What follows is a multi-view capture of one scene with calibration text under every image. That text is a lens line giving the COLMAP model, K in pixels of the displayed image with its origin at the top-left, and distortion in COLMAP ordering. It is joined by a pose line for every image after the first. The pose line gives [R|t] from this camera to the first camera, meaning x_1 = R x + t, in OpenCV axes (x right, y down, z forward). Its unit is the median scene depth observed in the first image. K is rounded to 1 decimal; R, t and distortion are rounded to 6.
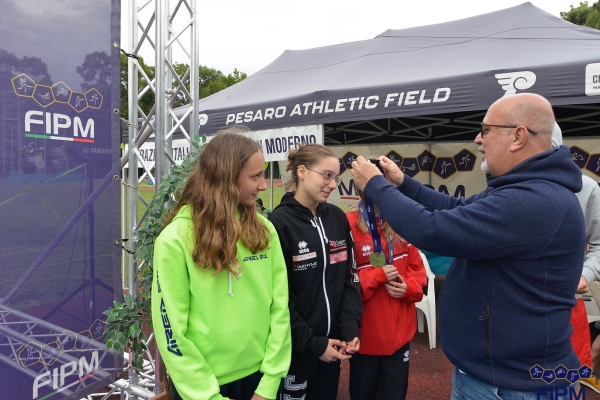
lens RADIAL K [[417.6, 0, 310.0], [0, 417.6, 175.8], [0, 0, 1]] dist [0.001519, 0.000319]
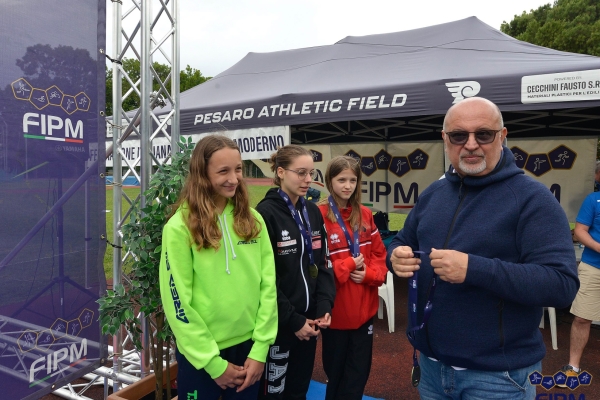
lens RADIAL K [[427.1, 0, 302.1], [0, 427.1, 179.3], [0, 0, 1]] dist [0.006091, 0.001742]
pose [[0.995794, -0.003783, 0.091537, -0.053986], [0.002898, 0.999948, 0.009800, 0.004388], [-0.091570, -0.009493, 0.995753, -0.127771]]
